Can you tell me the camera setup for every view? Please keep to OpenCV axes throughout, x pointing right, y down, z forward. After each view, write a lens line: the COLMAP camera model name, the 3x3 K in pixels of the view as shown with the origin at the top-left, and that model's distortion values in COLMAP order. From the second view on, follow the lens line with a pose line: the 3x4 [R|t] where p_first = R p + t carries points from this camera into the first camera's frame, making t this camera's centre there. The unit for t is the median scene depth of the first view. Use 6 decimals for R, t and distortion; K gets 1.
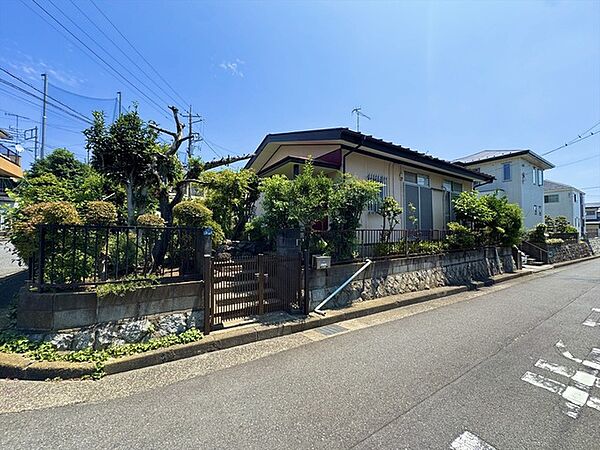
lens RADIAL K [[238.6, 0, 300.0], [0, 238.6, 225.0], [0, 0, 1]] dist [-0.001710, 0.000262]
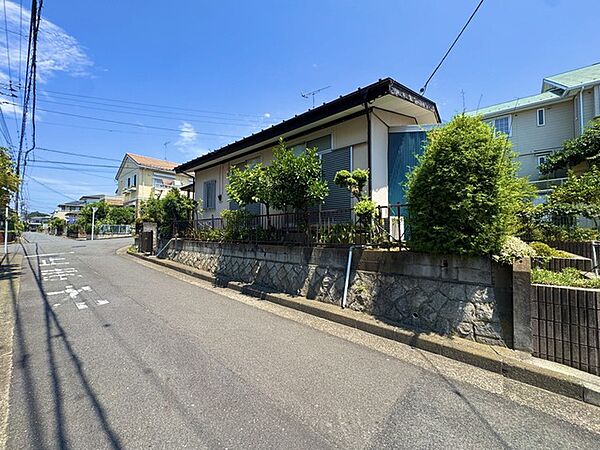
lens RADIAL K [[238.6, 0, 300.0], [0, 238.6, 225.0], [0, 0, 1]] dist [-0.001710, 0.000262]
pose [[0.264510, -0.019980, -0.964176, 2.385848], [0.035360, 0.999314, -0.011007, 0.103939], [0.963734, -0.031182, 0.265035, 1.531528]]
